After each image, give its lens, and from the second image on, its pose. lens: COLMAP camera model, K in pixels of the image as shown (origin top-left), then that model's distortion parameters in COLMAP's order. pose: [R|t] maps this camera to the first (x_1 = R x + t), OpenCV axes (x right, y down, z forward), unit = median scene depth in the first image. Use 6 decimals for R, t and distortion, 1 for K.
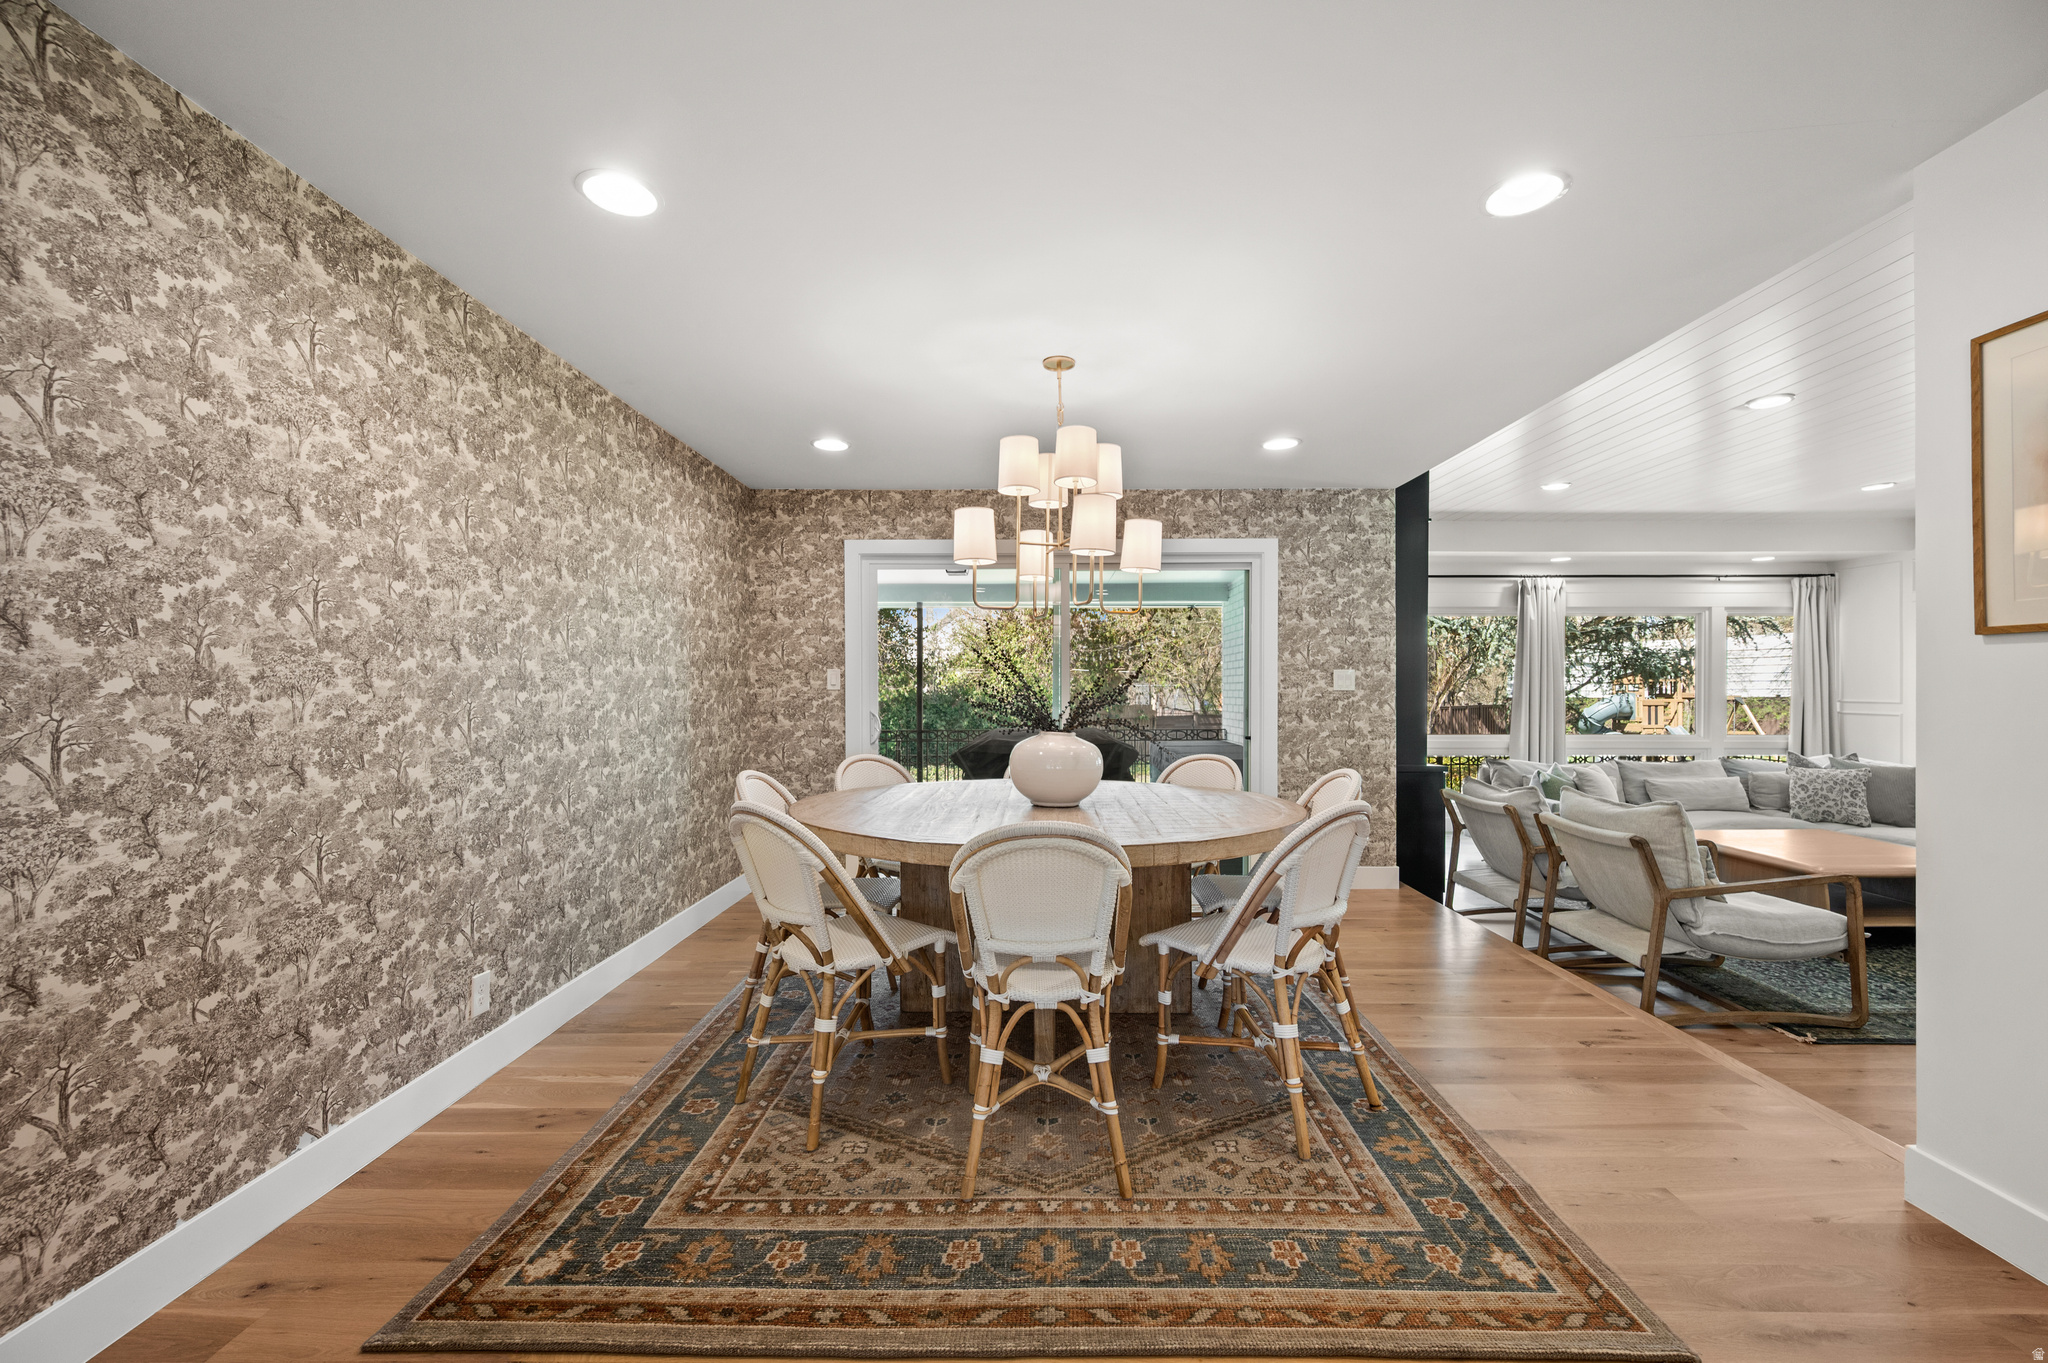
lens RADIAL K [[820.9, 0, 1023.2], [0, 820.9, 690.3], [0, 0, 1]] dist [-0.000747, -0.000486]
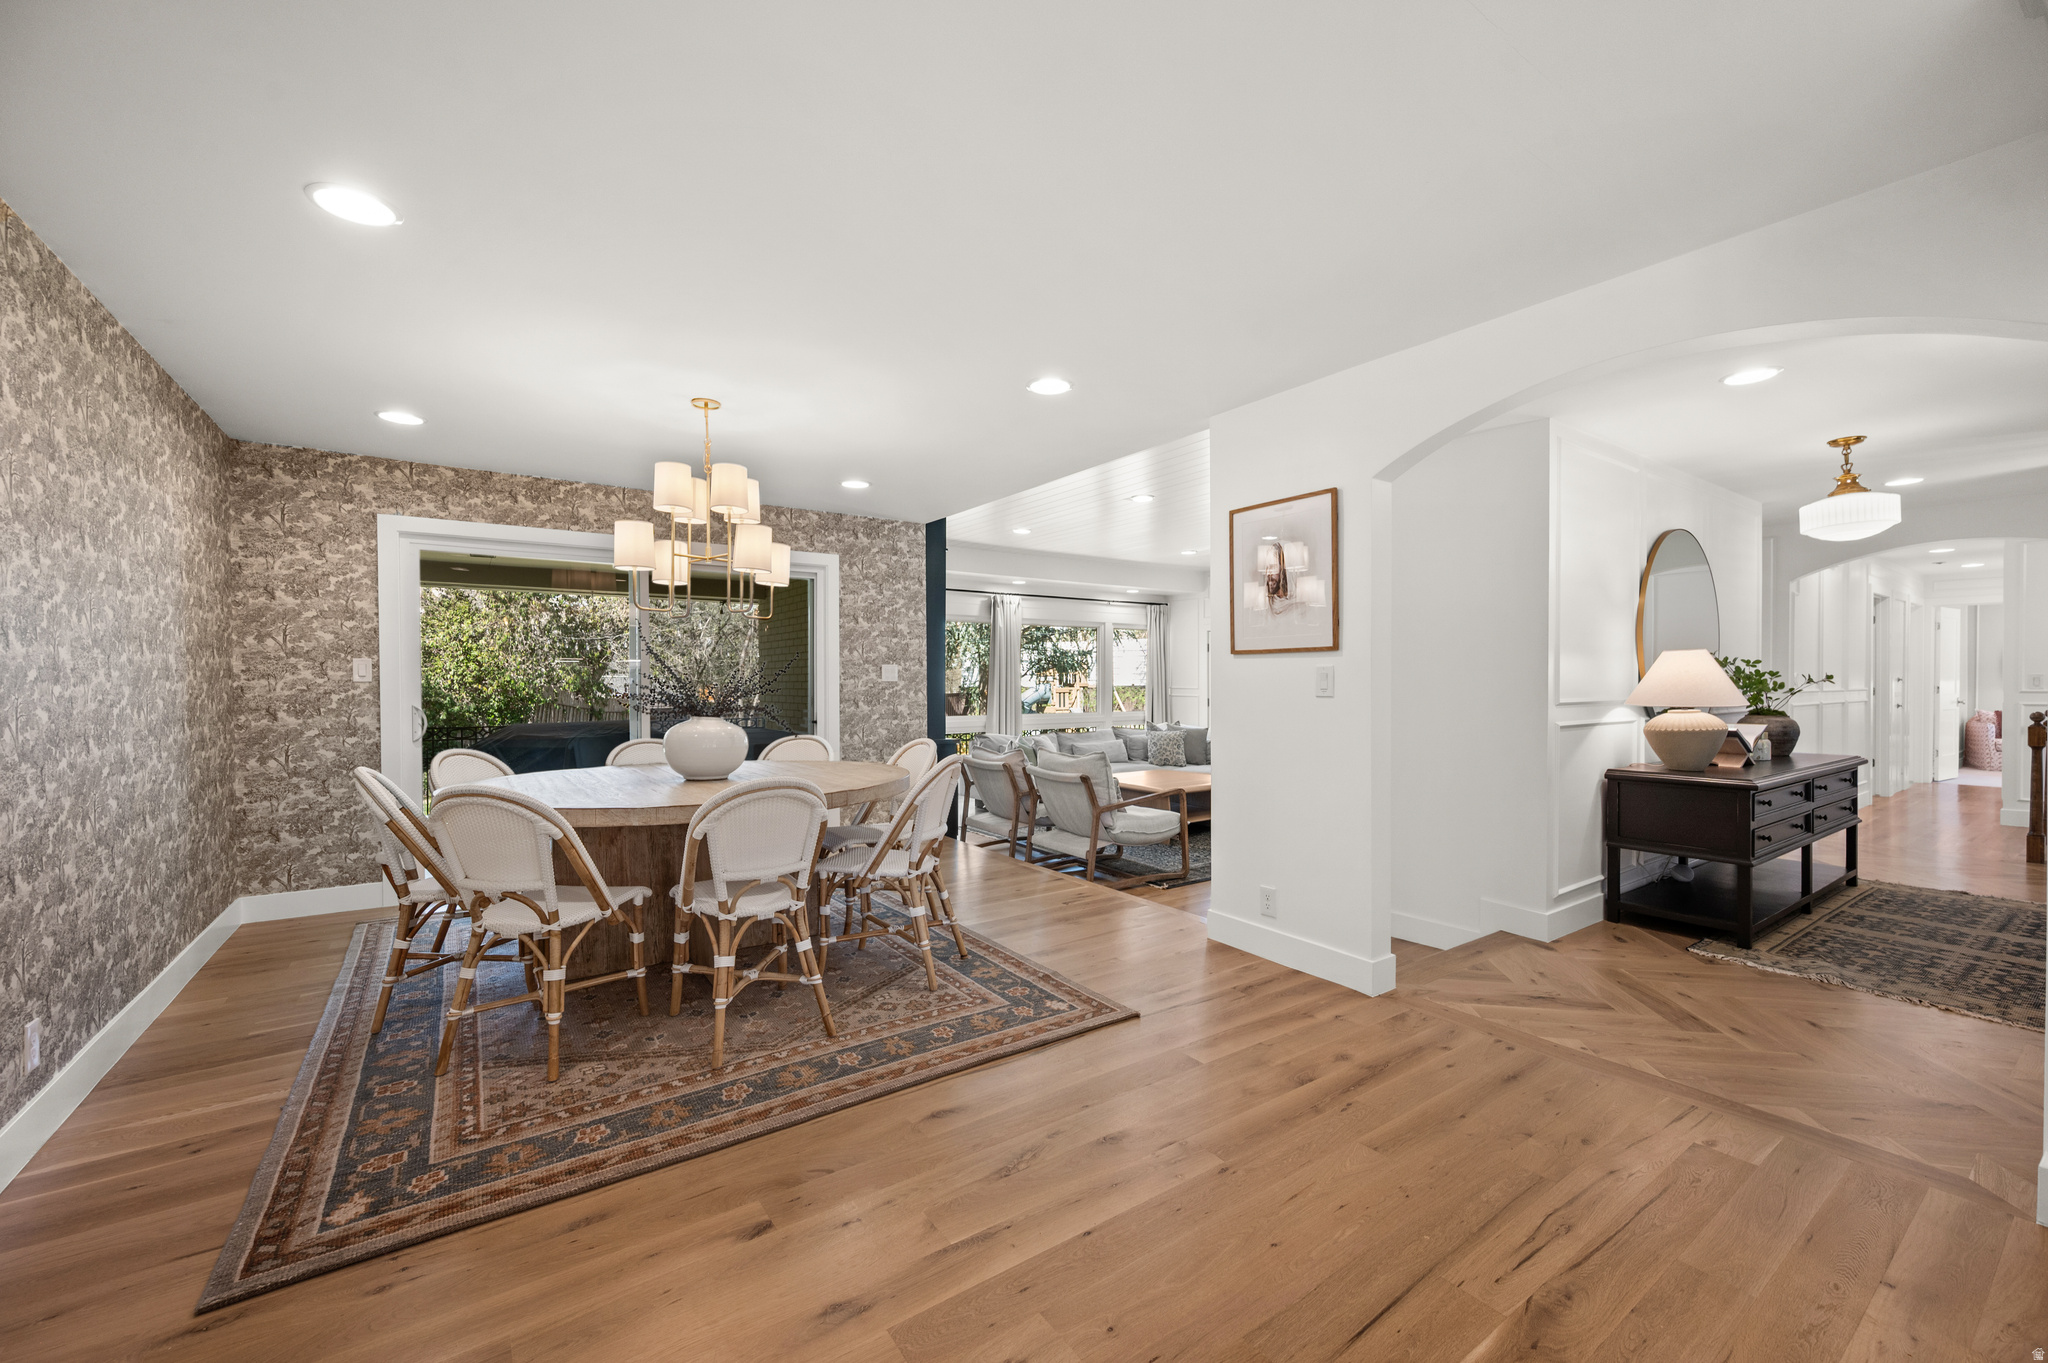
lens RADIAL K [[820.9, 0, 1027.8], [0, 820.9, 681.7], [0, 0, 1]] dist [-0.000747, -0.000486]
pose [[0.814704, -0.002362, 0.579873, -0.280130], [0.002144, 0.999997, 0.001062, -0.000231], [-0.579873, 0.000378, 0.814706, -0.239398]]
